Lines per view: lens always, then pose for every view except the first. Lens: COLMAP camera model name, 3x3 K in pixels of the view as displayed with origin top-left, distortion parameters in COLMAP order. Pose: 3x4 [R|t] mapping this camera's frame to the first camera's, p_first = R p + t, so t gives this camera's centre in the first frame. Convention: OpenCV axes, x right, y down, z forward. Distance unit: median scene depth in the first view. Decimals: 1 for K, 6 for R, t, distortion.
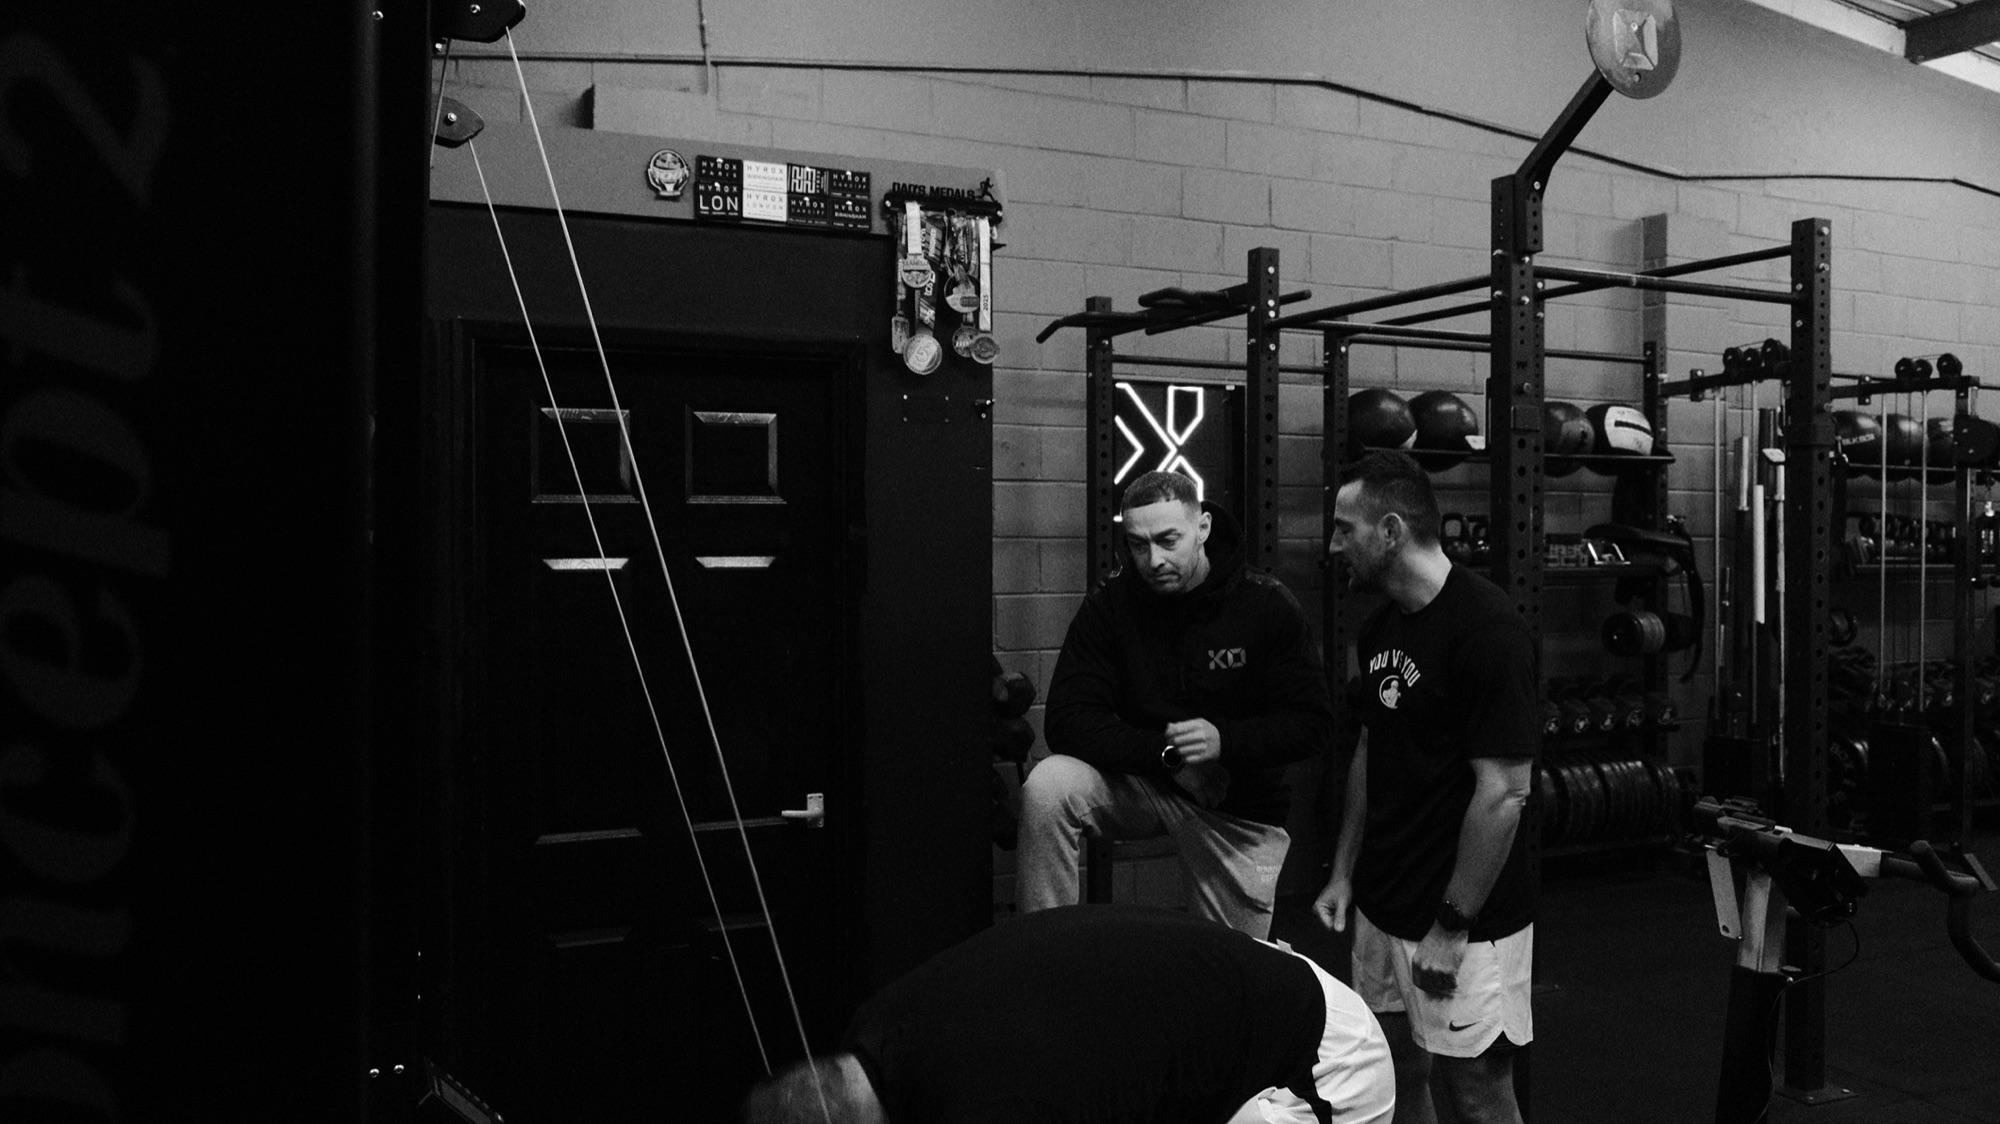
lens RADIAL K [[1551.4, 0, 997.2], [0, 1551.4, 560.9], [0, 0, 1]] dist [-0.047845, -0.002319]
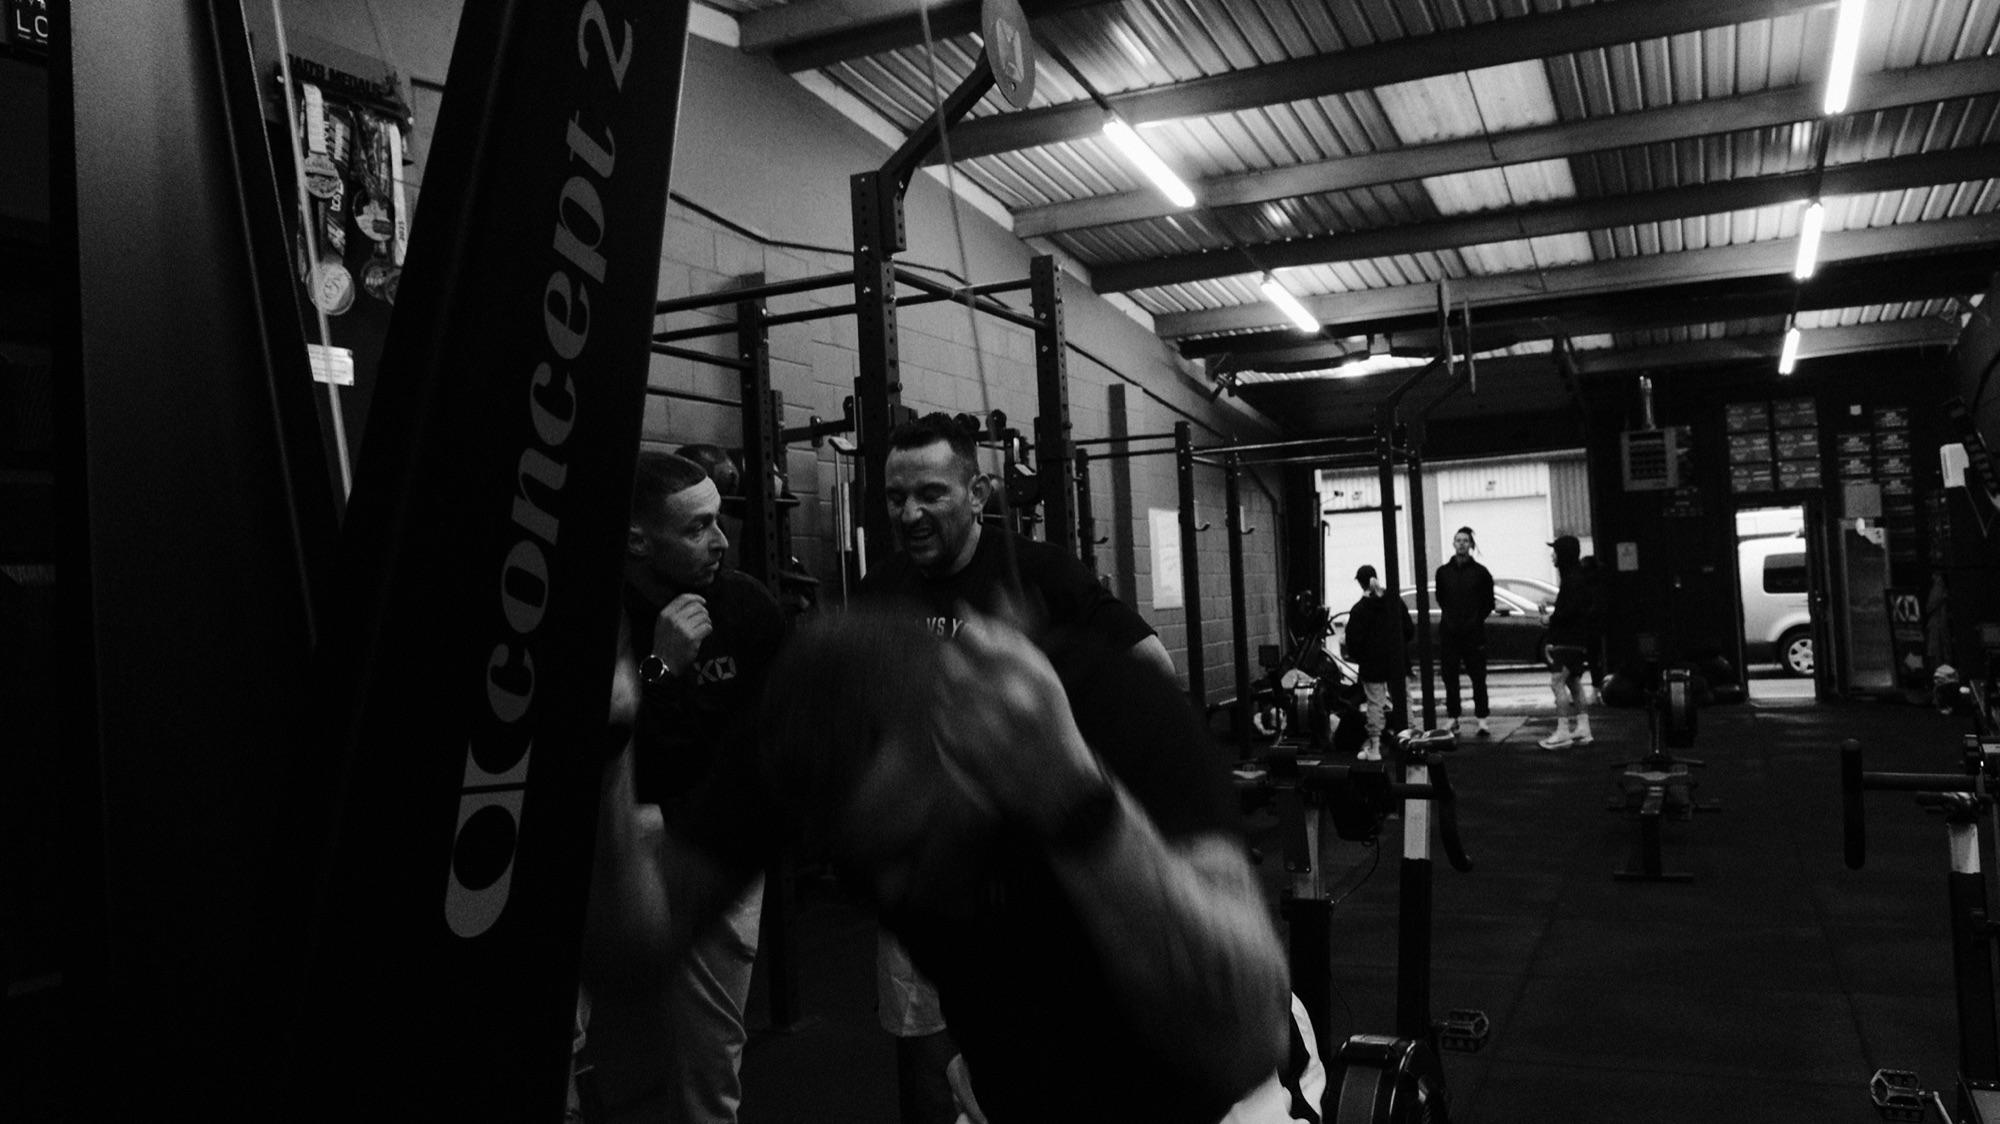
lens RADIAL K [[1533.8, 0, 1003.3], [0, 1533.8, 567.8], [0, 0, 1]] dist [-0.035651, 0.014774]
pose [[0.761003, -0.028073, 0.648141, -0.278999], [0.064434, 0.997394, -0.032453, 0.044888], [-0.645541, 0.066459, 0.760829, 0.244518]]
